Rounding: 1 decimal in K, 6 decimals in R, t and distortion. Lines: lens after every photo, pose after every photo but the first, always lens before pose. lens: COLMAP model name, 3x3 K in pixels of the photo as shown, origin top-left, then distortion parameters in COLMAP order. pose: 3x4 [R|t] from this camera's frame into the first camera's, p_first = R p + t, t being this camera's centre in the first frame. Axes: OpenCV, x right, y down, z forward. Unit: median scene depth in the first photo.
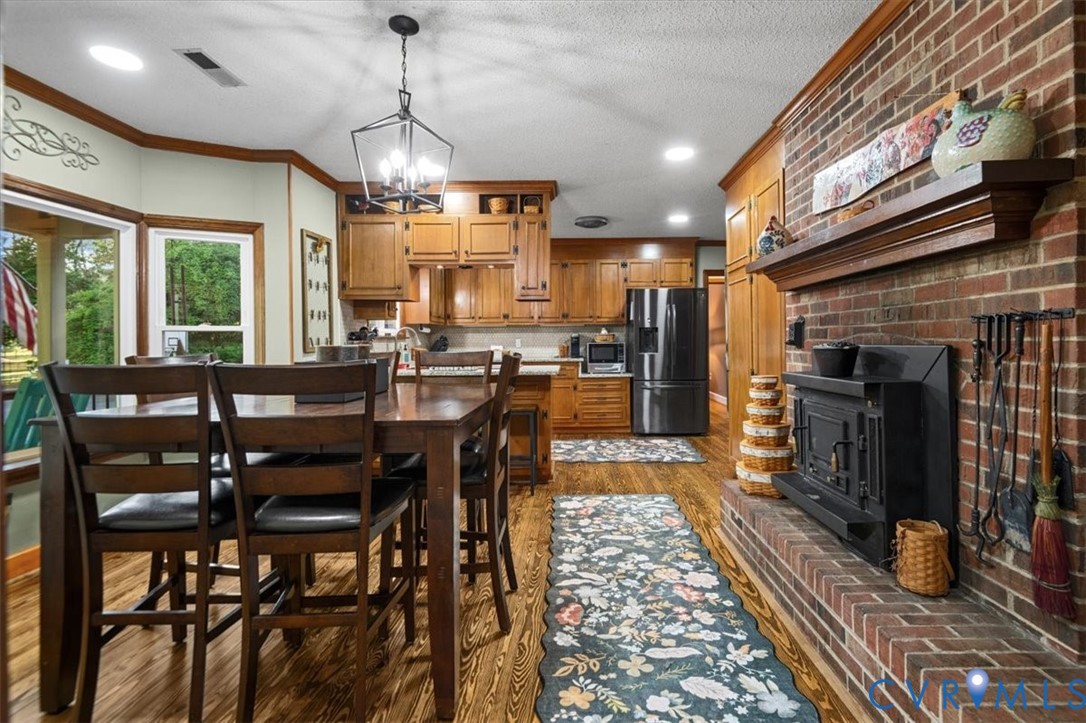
lens RADIAL K [[496.1, 0, 545.2], [0, 496.1, 336.0], [0, 0, 1]] dist [0.011013, -0.008420]
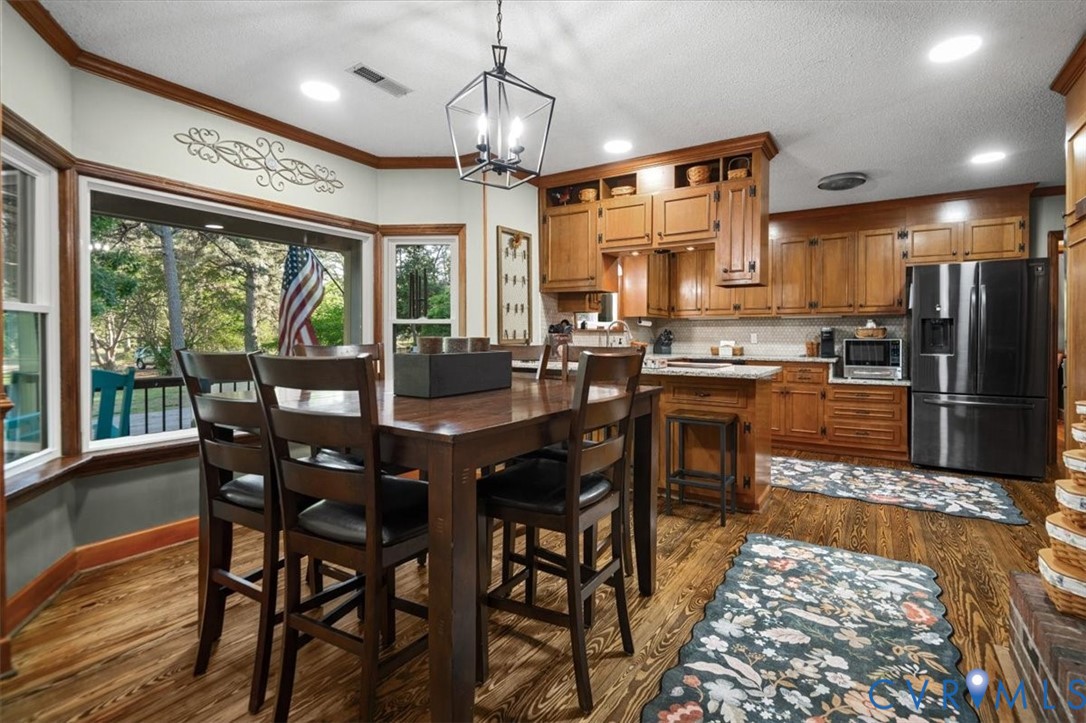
lens RADIAL K [[496.1, 0, 545.2], [0, 496.1, 336.0], [0, 0, 1]] dist [0.011013, -0.008420]
pose [[0.866427, 0.010556, -0.499192, 0.107213], [-0.004522, 0.999901, 0.013295, 0.001118], [0.499283, -0.009262, 0.866390, 0.134156]]
